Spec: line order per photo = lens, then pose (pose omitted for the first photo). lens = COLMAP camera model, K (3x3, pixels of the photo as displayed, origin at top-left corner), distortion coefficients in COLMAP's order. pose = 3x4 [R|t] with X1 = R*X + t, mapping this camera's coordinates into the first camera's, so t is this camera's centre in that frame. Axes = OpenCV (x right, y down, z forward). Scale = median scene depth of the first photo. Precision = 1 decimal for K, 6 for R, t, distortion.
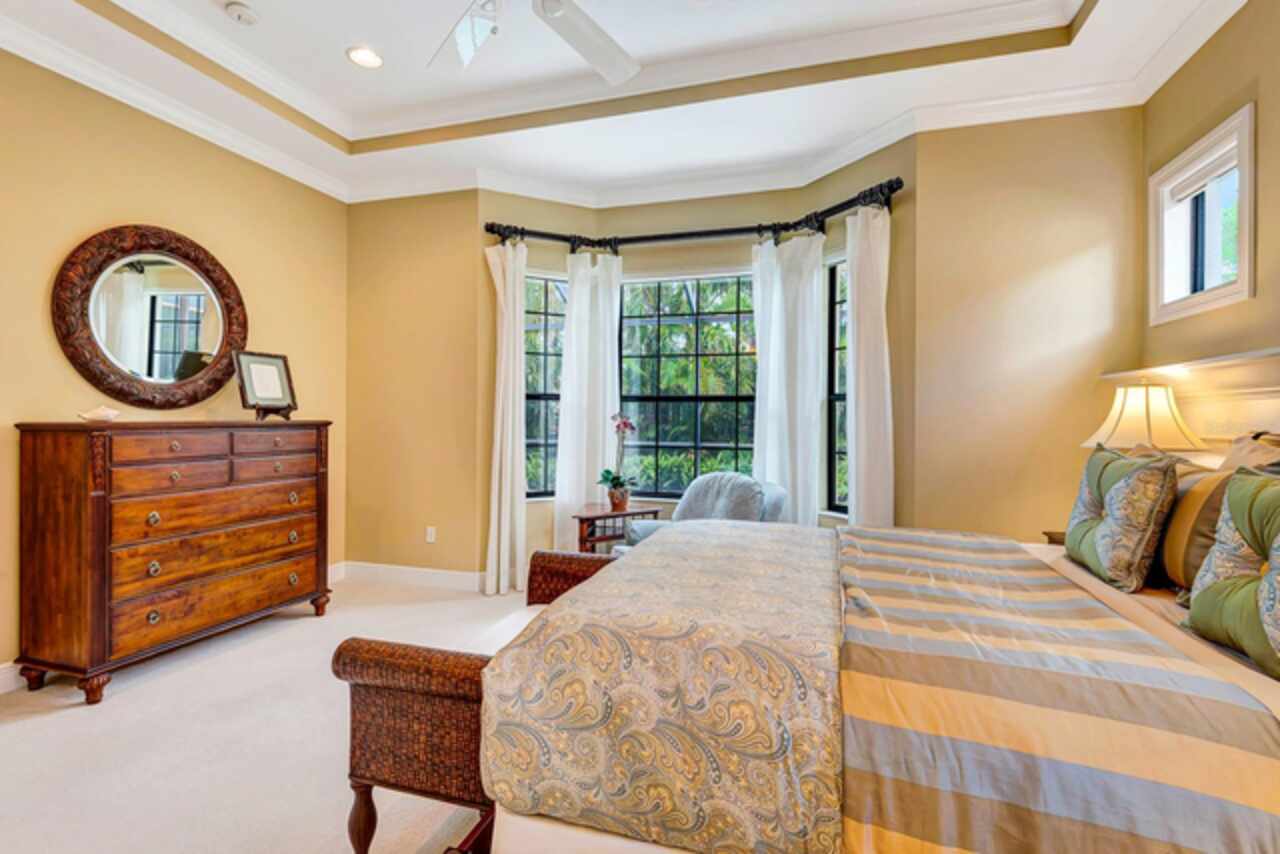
lens RADIAL K [[590.7, 0, 634.5], [0, 590.7, 418.9], [0, 0, 1]] dist [0.018052, -0.007662]
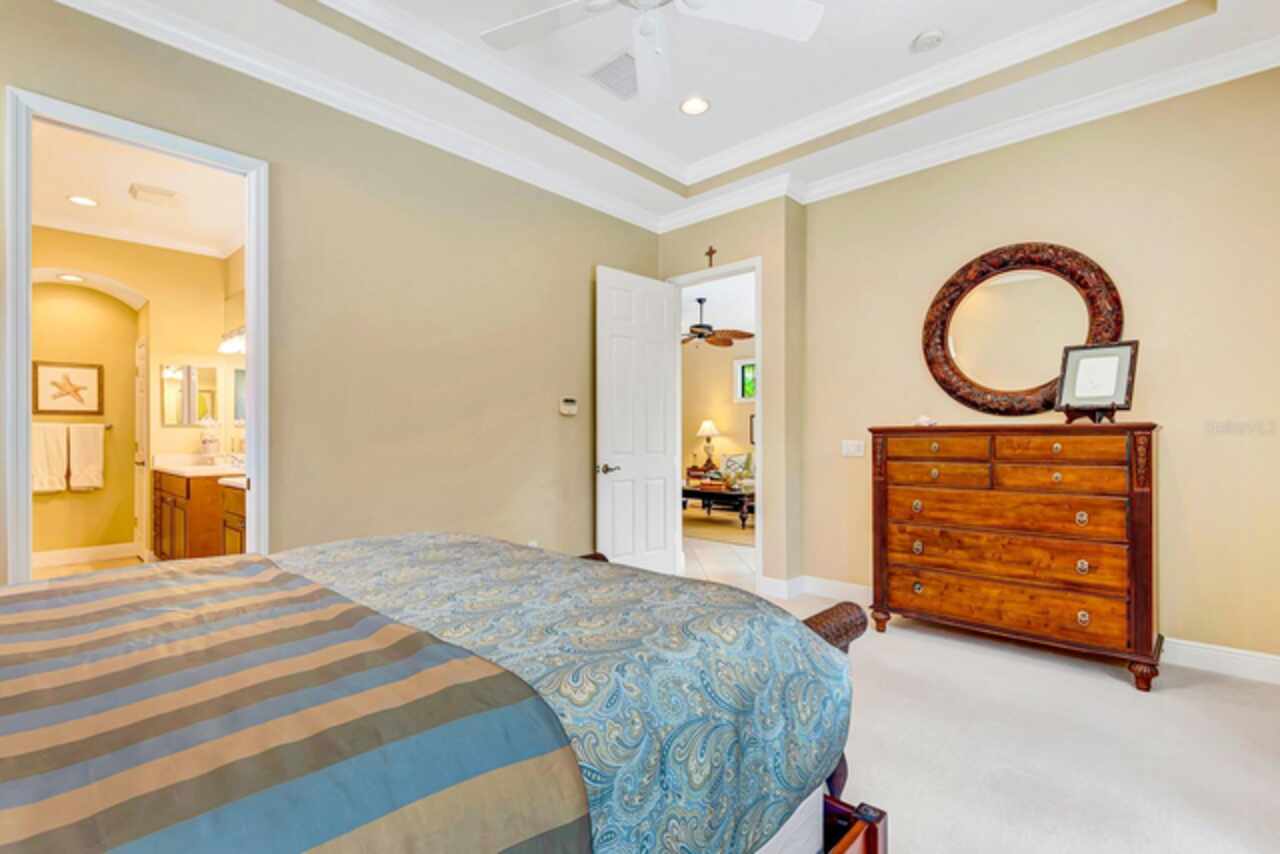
lens RADIAL K [[590.7, 0, 642.1], [0, 590.7, 431.9], [0, 0, 1]] dist [0.018052, -0.007662]
pose [[-0.422526, -0.008470, -0.906311, 0.454610], [0.000027, 0.999956, -0.009357, 0.023857], [0.906351, -0.003978, -0.422507, 0.869174]]
